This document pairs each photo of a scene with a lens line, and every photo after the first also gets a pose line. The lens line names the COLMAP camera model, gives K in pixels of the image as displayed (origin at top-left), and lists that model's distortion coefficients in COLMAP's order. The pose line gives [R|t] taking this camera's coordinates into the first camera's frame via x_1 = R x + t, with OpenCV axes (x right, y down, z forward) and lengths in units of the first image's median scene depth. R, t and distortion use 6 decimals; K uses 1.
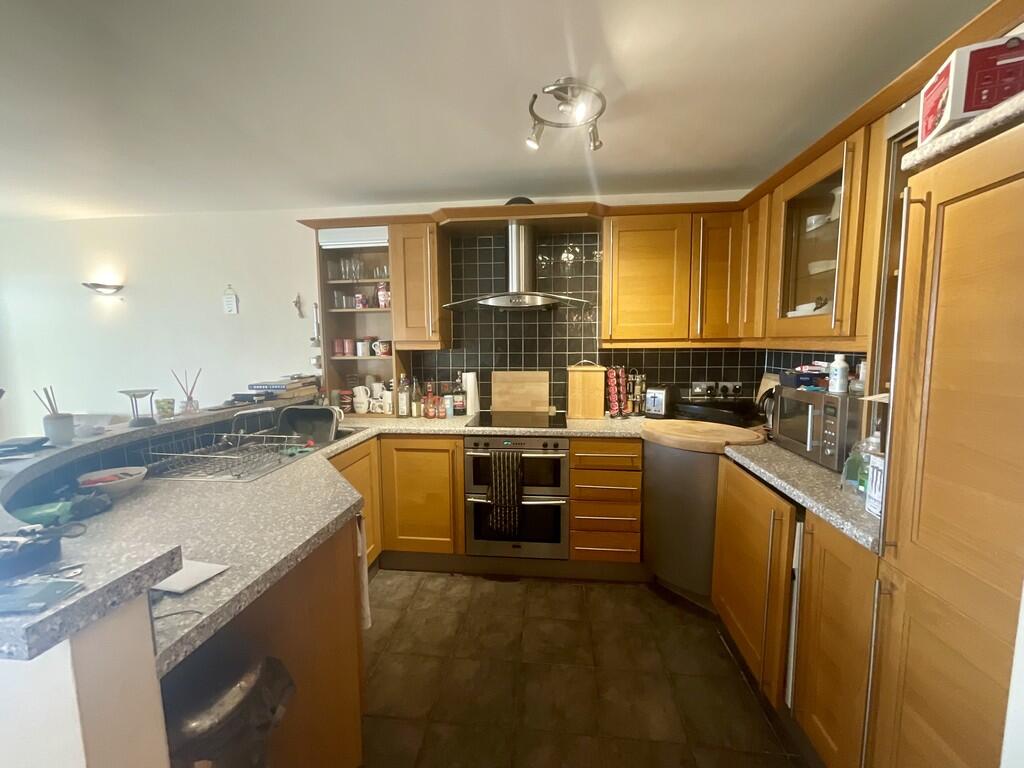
lens RADIAL K [[415.1, 0, 512.0], [0, 415.1, 384.0], [0, 0, 1]] dist [-0.000536, 0.000043]
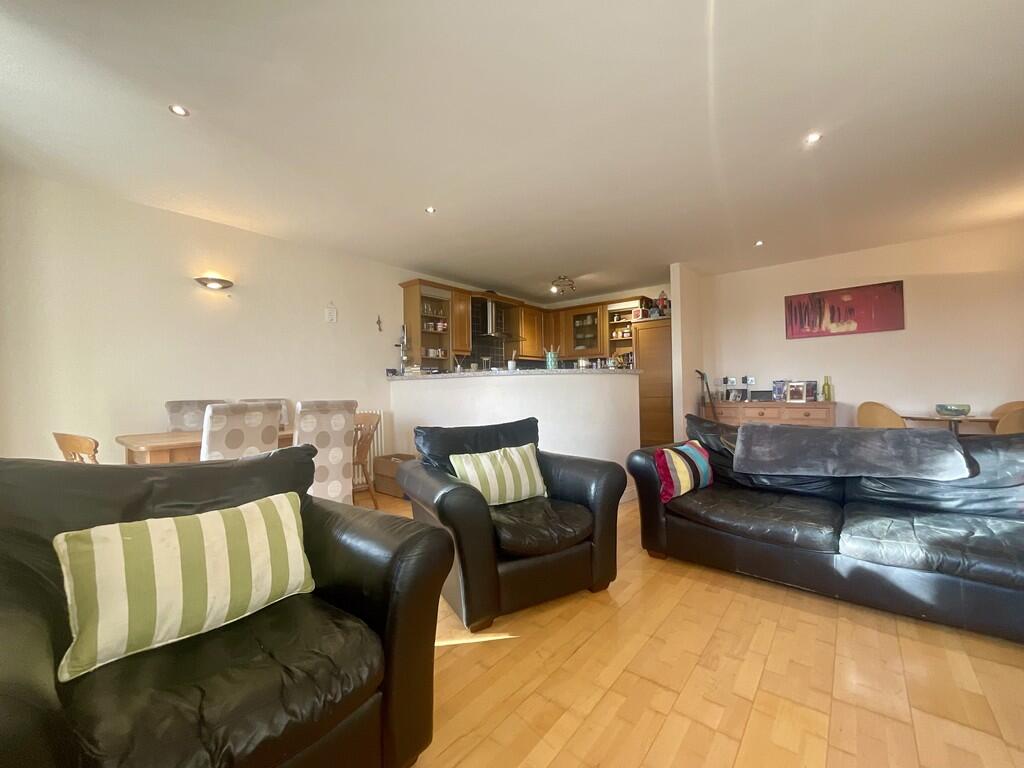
lens RADIAL K [[415.1, 0, 512.0], [0, 415.1, 384.0], [0, 0, 1]] dist [-0.000536, 0.000043]
pose [[0.552225, 0.007828, 0.833658, -1.760253], [0.092781, 0.993167, -0.070786, 0.219221], [-0.828516, 0.116438, 0.547726, -0.262291]]
